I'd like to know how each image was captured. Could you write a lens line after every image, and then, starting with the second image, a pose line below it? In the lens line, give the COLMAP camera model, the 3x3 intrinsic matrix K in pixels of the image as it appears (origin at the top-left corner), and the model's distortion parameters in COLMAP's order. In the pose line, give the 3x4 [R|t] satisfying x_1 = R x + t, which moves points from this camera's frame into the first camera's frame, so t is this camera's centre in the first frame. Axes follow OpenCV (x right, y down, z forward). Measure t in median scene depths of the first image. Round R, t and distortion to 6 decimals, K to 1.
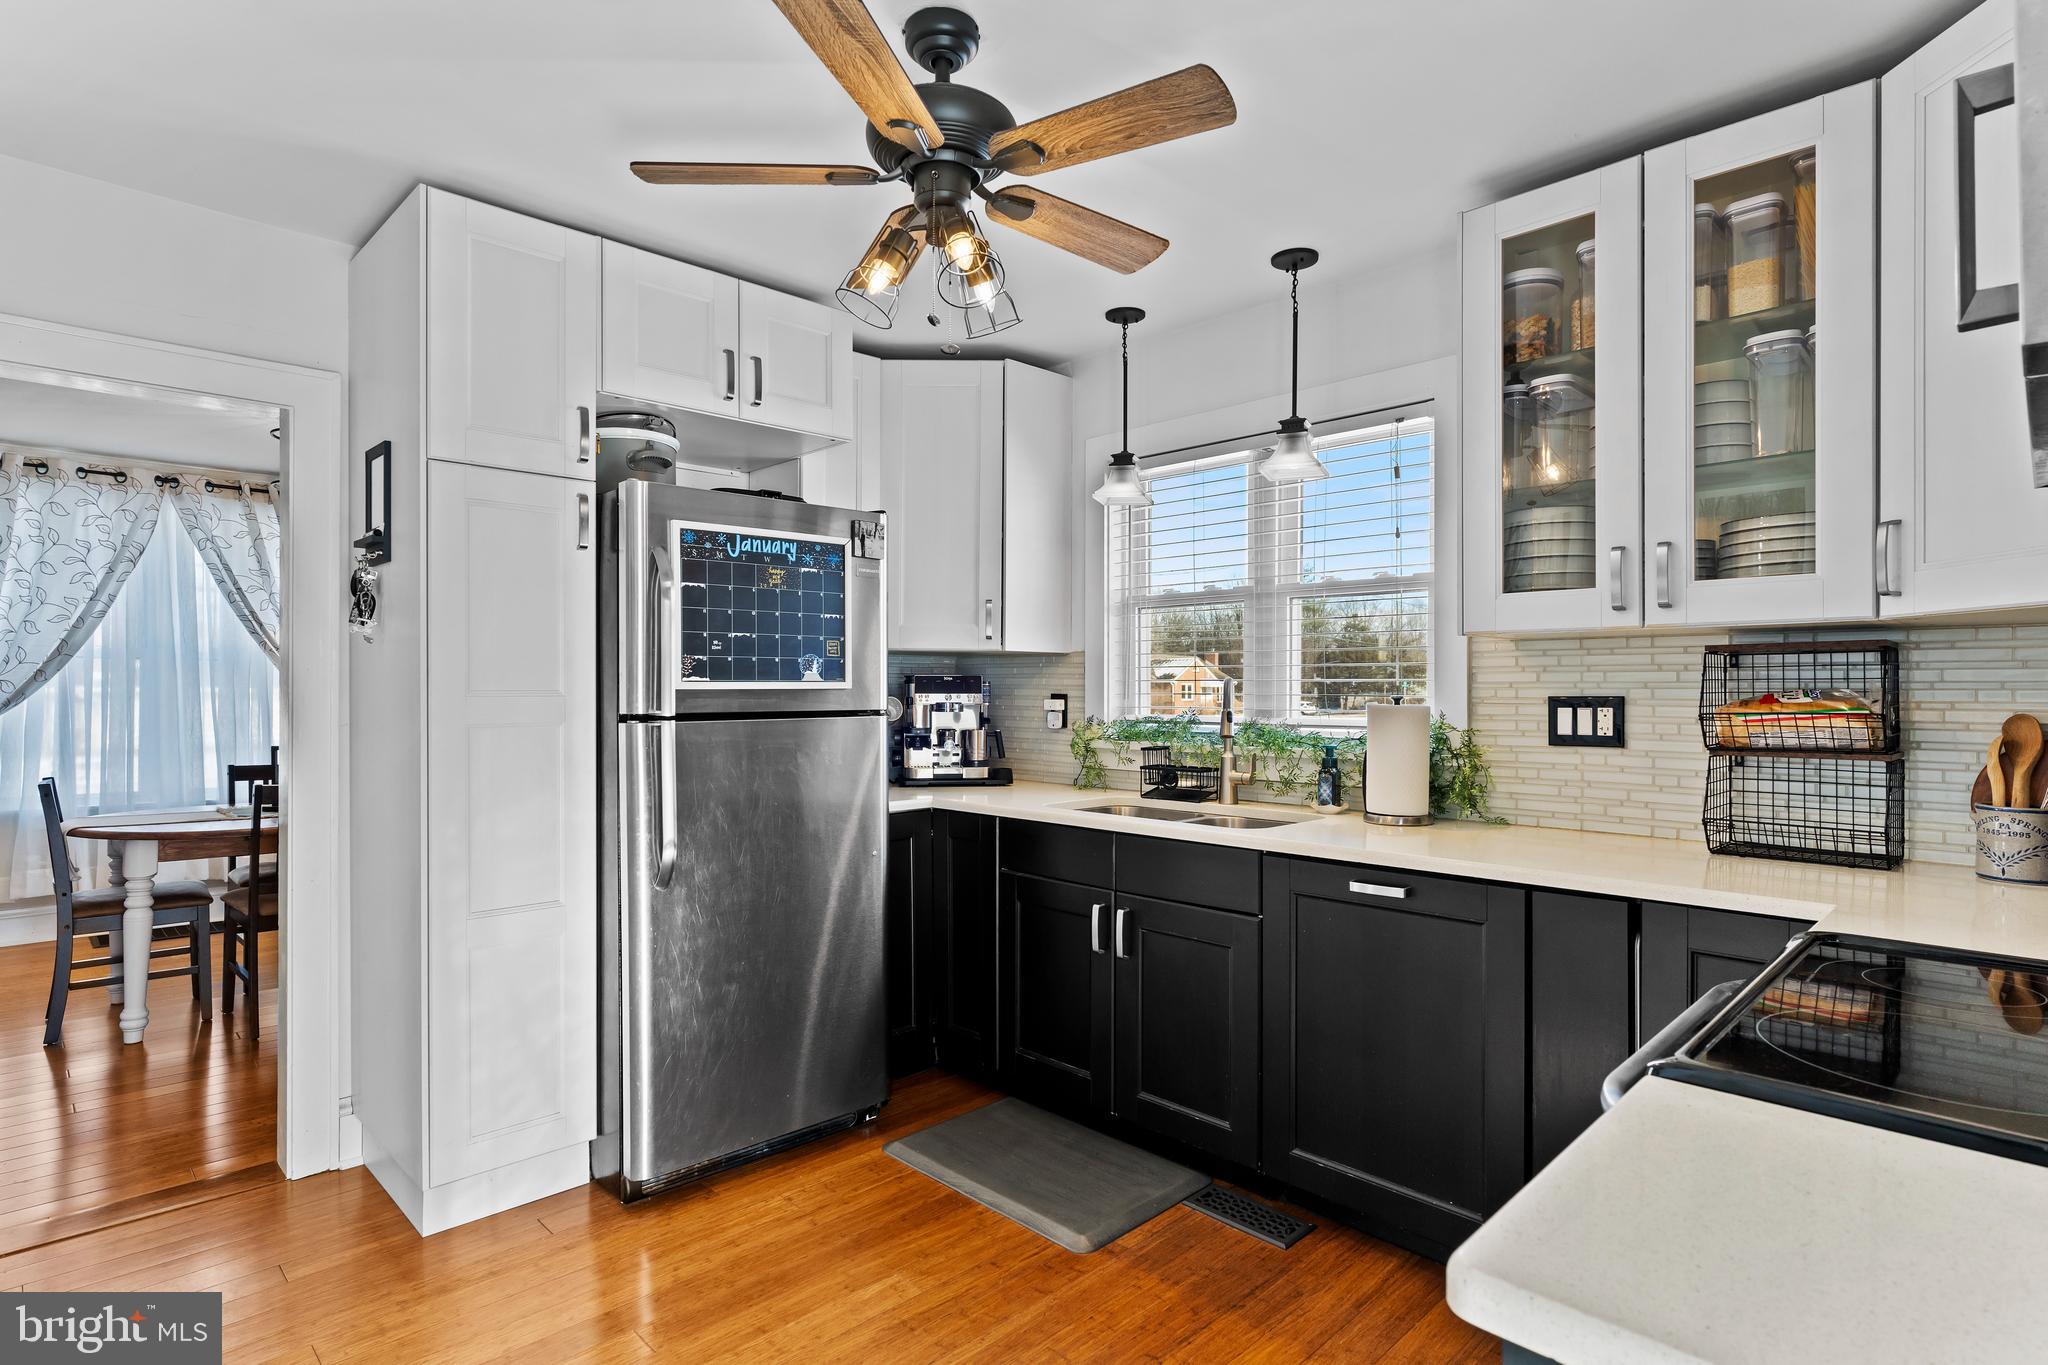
lens RADIAL K [[1046.3, 0, 1027.6], [0, 1046.3, 696.7], [0, 0, 1]] dist [-0.005587, 0.000132]
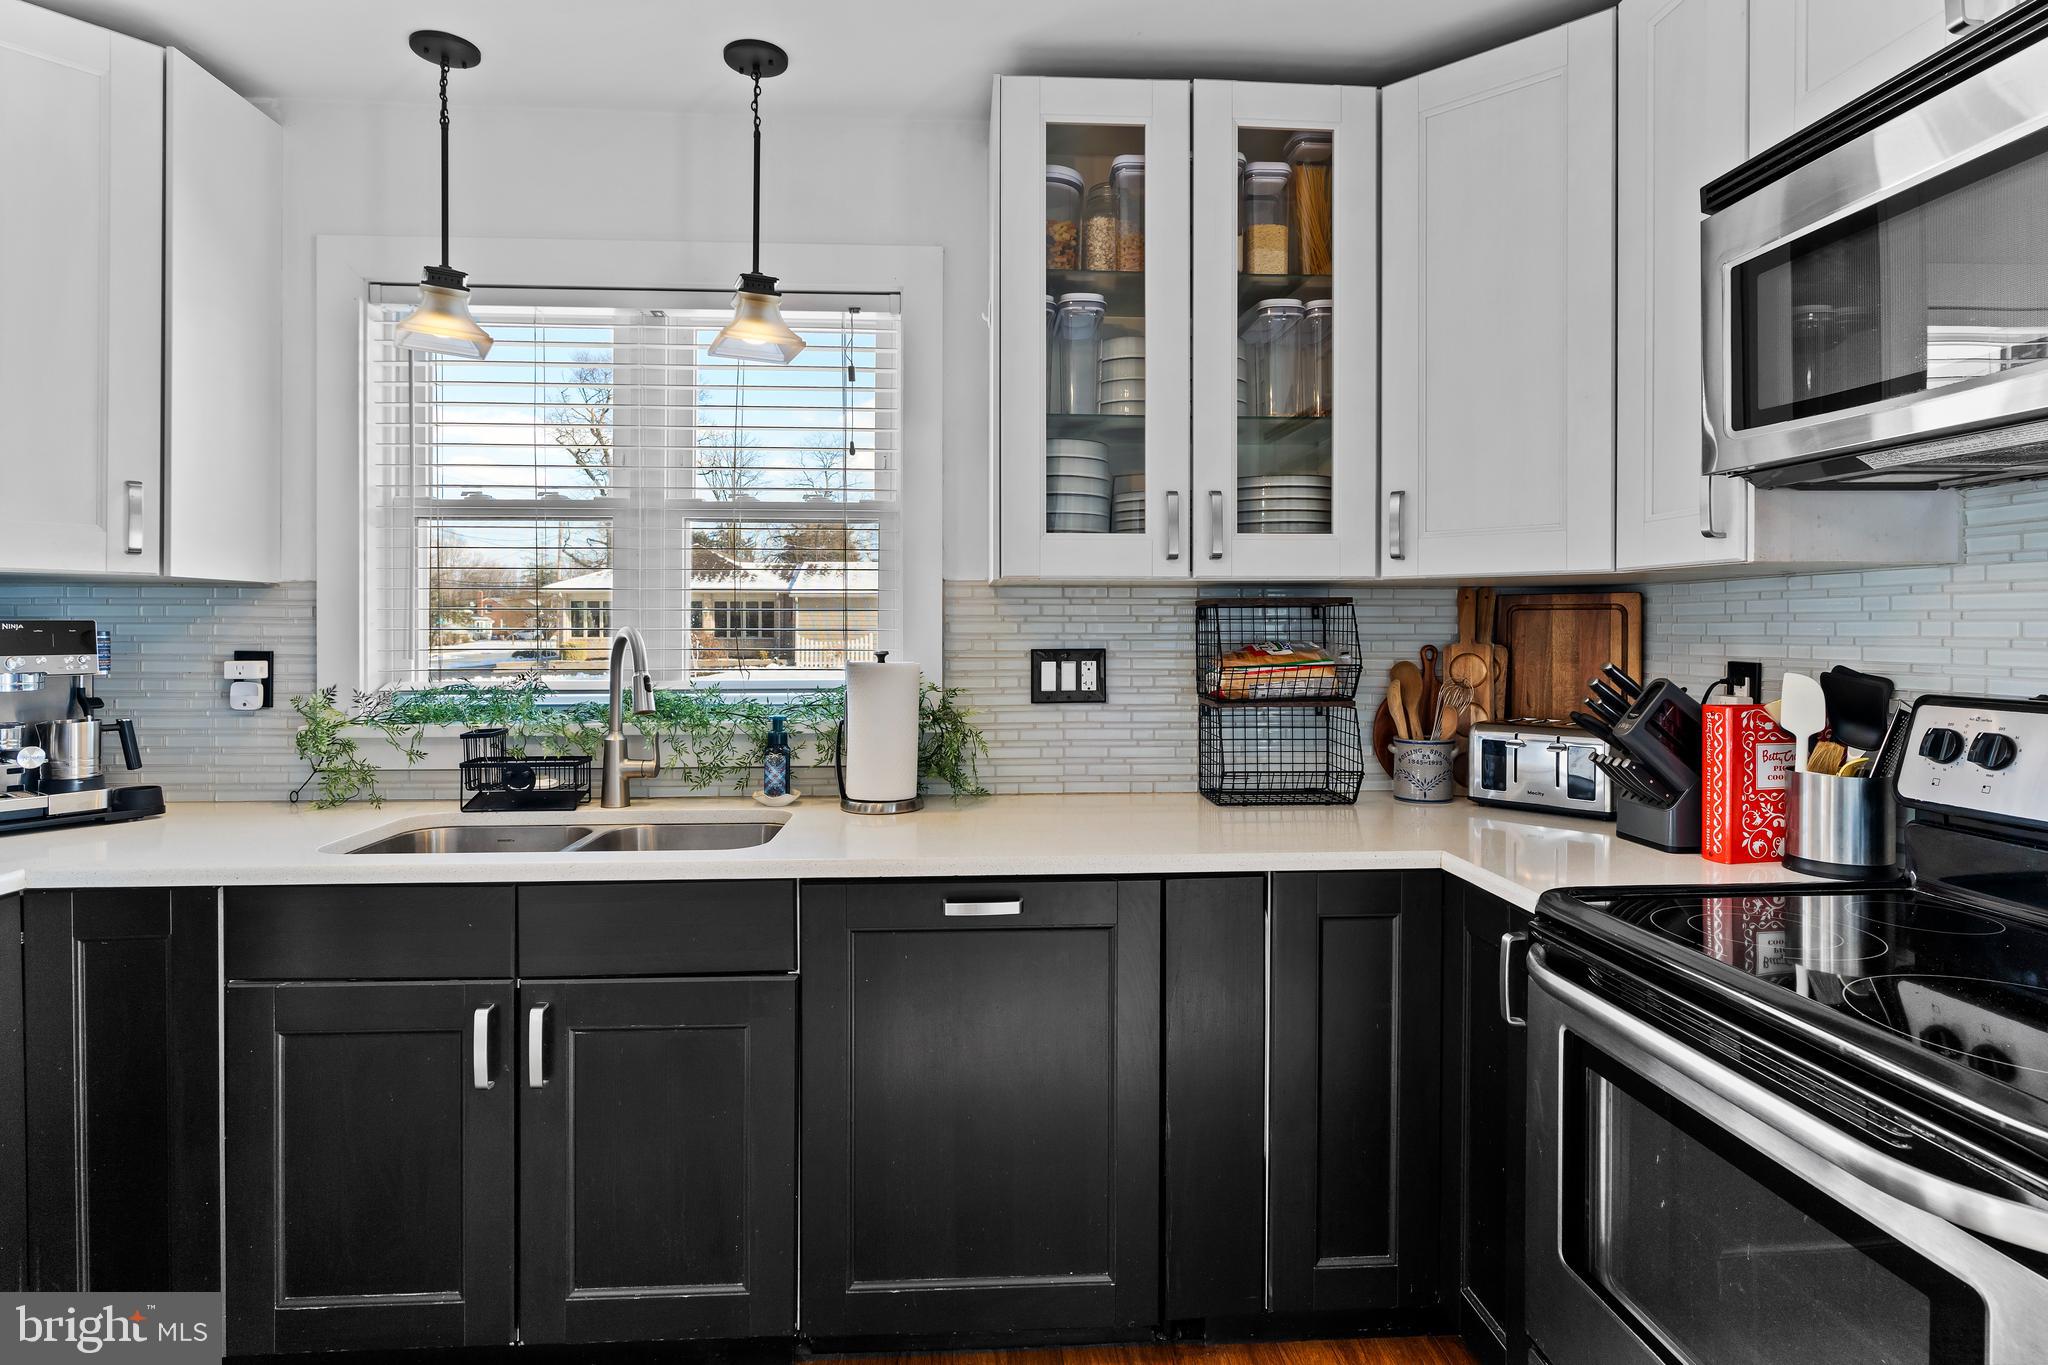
lens RADIAL K [[1046.3, 0, 1027.5], [0, 1046.3, 638.4], [0, 0, 1]] dist [-0.005587, 0.000132]
pose [[0.654441, -0.008795, 0.756062, -0.193019], [0.007006, 0.999960, 0.005568, -0.015079], [-0.756081, 0.001653, 0.654476, 0.406397]]
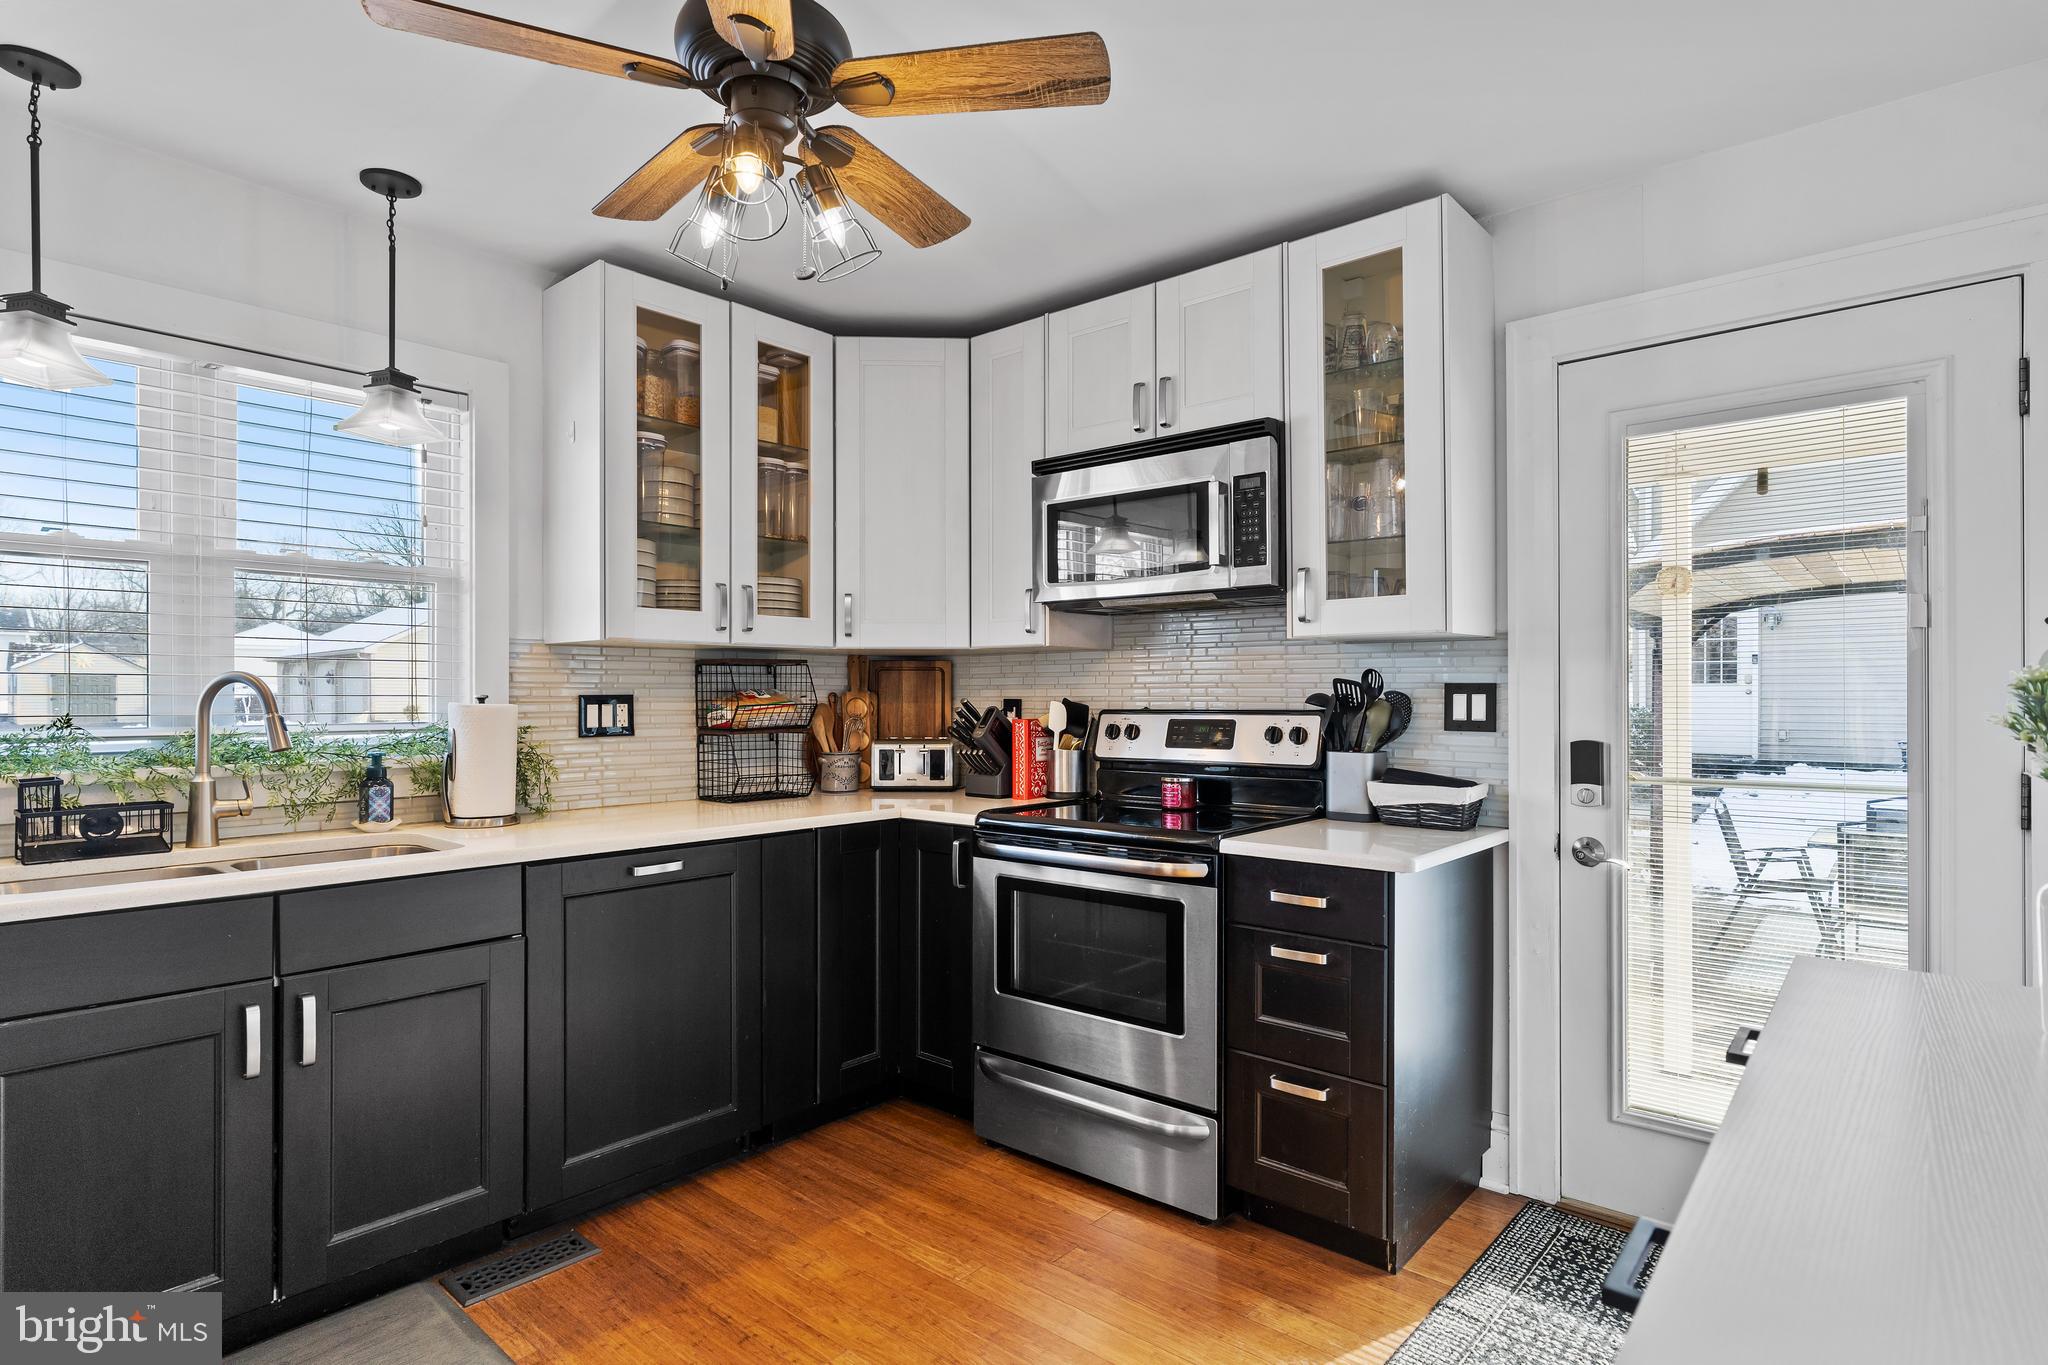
lens RADIAL K [[1046.3, 0, 993.2], [0, 1046.3, 707.7], [0, 0, 1]] dist [-0.005587, 0.000132]
pose [[-0.056328, -0.013027, 0.998327, -0.680835], [0.008872, 0.999869, 0.013548, 0.002055], [-0.998373, 0.009620, -0.056205, 0.609111]]
